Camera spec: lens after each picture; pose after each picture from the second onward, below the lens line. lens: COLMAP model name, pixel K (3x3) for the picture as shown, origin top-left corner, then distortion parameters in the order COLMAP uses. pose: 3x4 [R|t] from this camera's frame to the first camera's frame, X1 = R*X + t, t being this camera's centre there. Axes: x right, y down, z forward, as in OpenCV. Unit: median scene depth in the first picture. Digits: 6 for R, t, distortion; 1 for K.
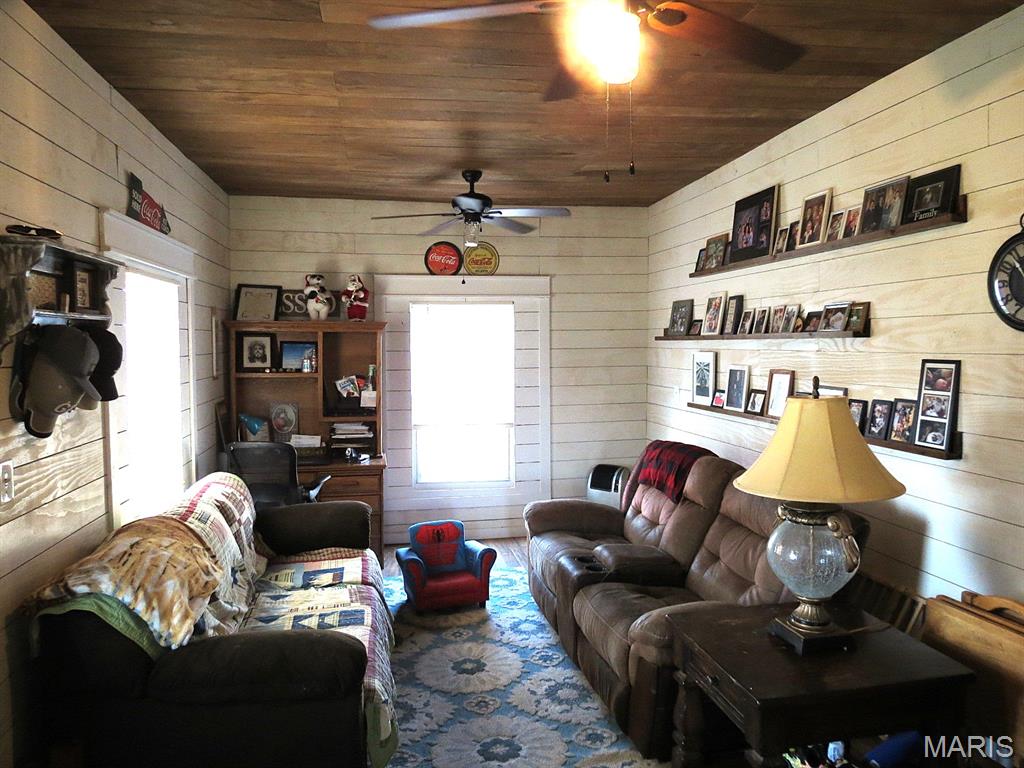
lens RADIAL K [[739.1, 0, 509.5], [0, 739.1, 385.0], [0, 0, 1]] dist [-0.002273, 0.001910]
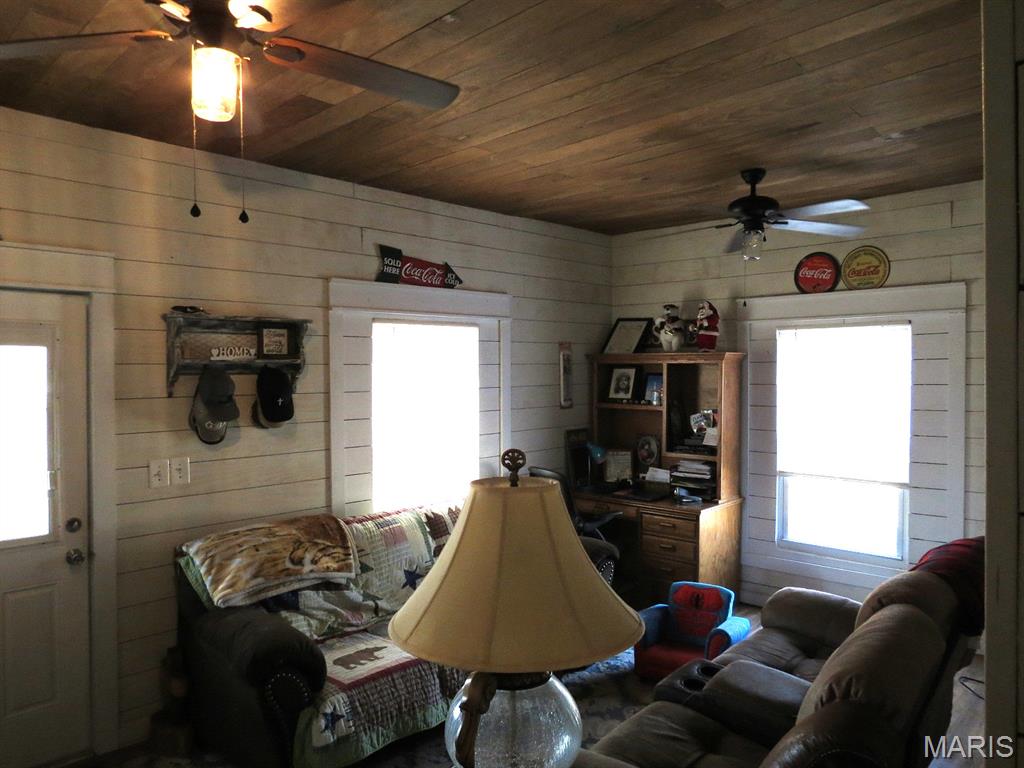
lens RADIAL K [[743.8, 0, 529.4], [0, 743.8, 390.1], [0, 0, 1]] dist [-0.027889, 0.012168]
pose [[0.591512, 0.023168, -0.805963, 0.416331], [-0.042714, 0.999084, -0.002629, -0.026718], [0.805164, 0.035981, 0.591960, 0.278055]]
